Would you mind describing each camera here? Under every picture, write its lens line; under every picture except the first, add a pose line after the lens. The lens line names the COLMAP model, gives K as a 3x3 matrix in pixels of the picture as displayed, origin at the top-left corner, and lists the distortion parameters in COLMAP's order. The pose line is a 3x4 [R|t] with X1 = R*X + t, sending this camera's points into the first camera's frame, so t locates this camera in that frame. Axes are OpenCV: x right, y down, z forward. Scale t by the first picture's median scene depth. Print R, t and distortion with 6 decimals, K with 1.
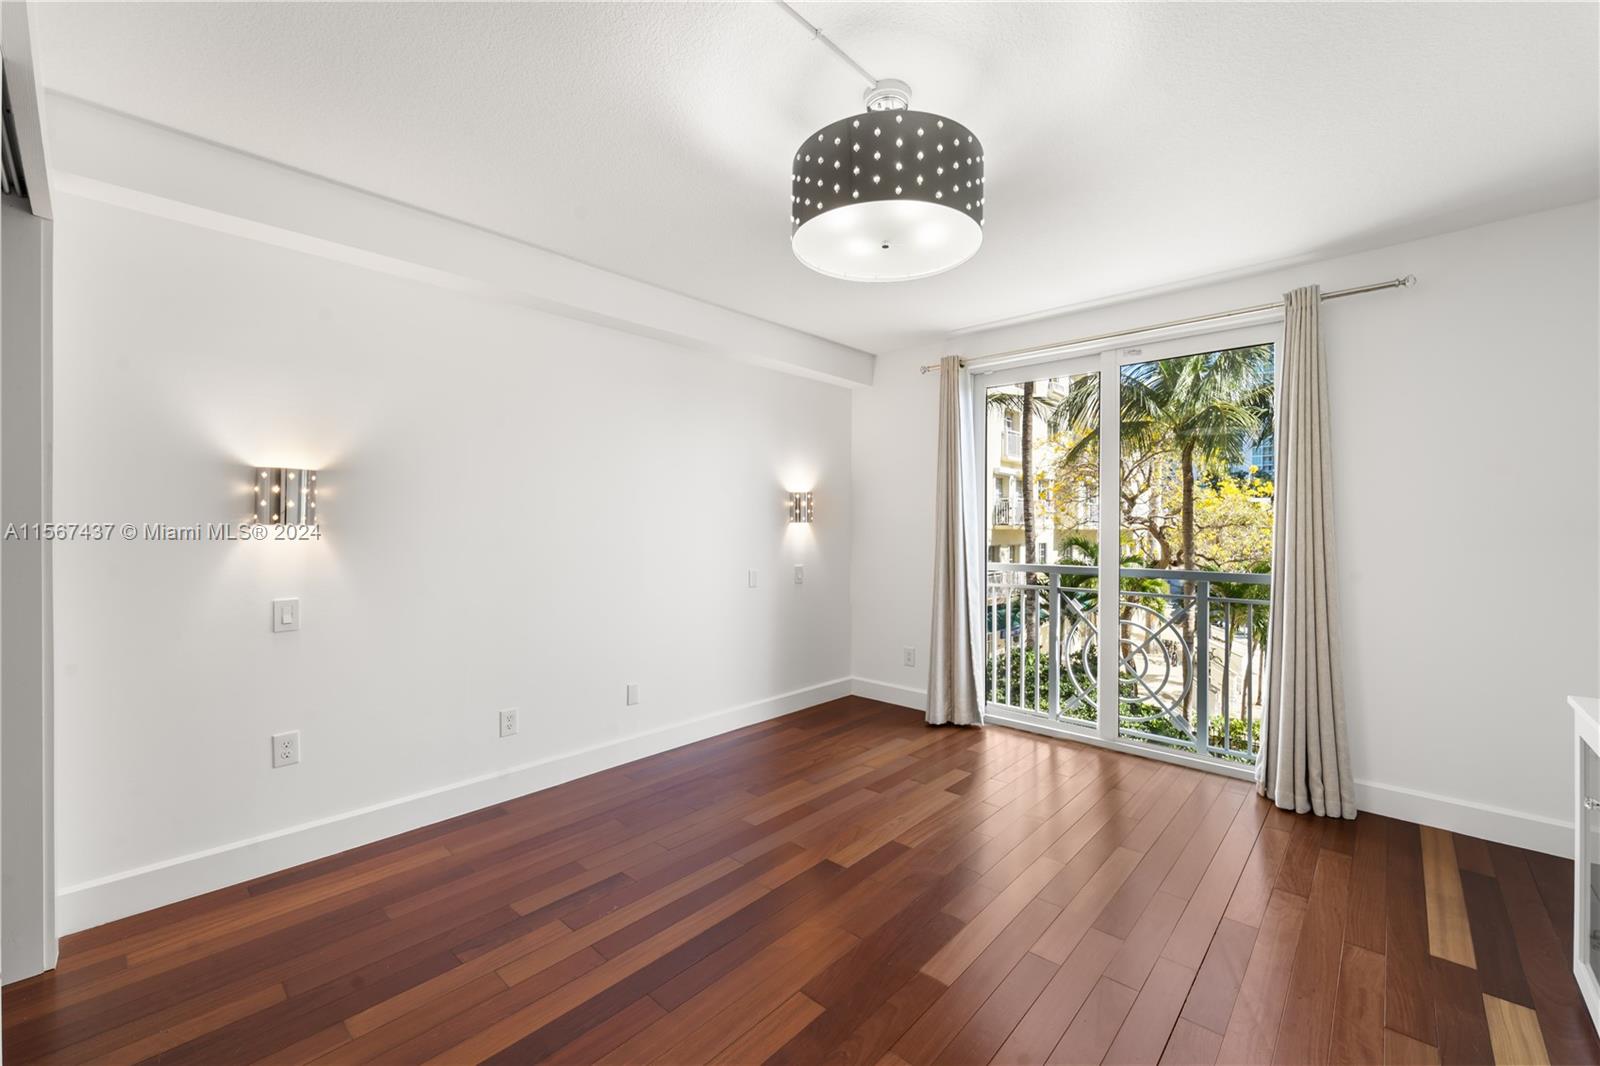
lens RADIAL K [[648.7, 0, 805.4], [0, 648.7, 524.5], [0, 0, 1]] dist [0.004366, -0.002432]
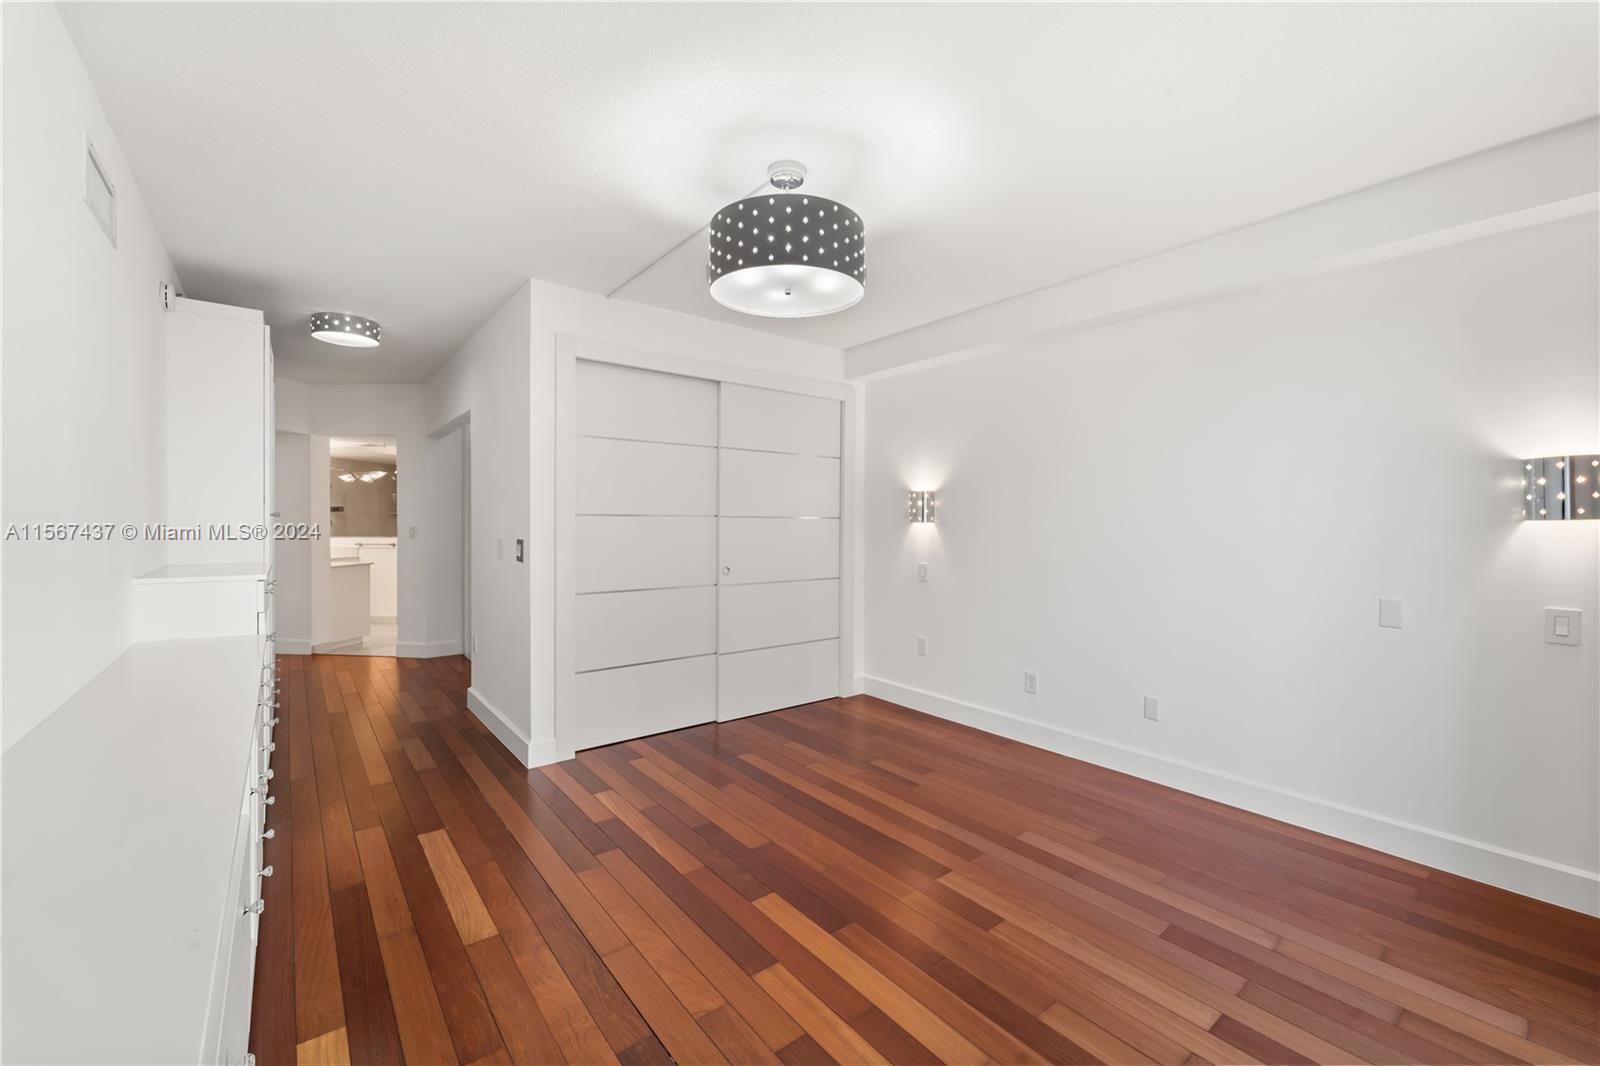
lens RADIAL K [[648.7, 0, 802.6], [0, 648.7, 535.4], [0, 0, 1]] dist [0.004366, -0.002432]
pose [[-0.167386, 0.019011, -0.985708, 0.778985], [-0.000049, 0.999814, 0.019292, -0.000279], [0.985891, 0.003278, -0.167354, 0.726110]]
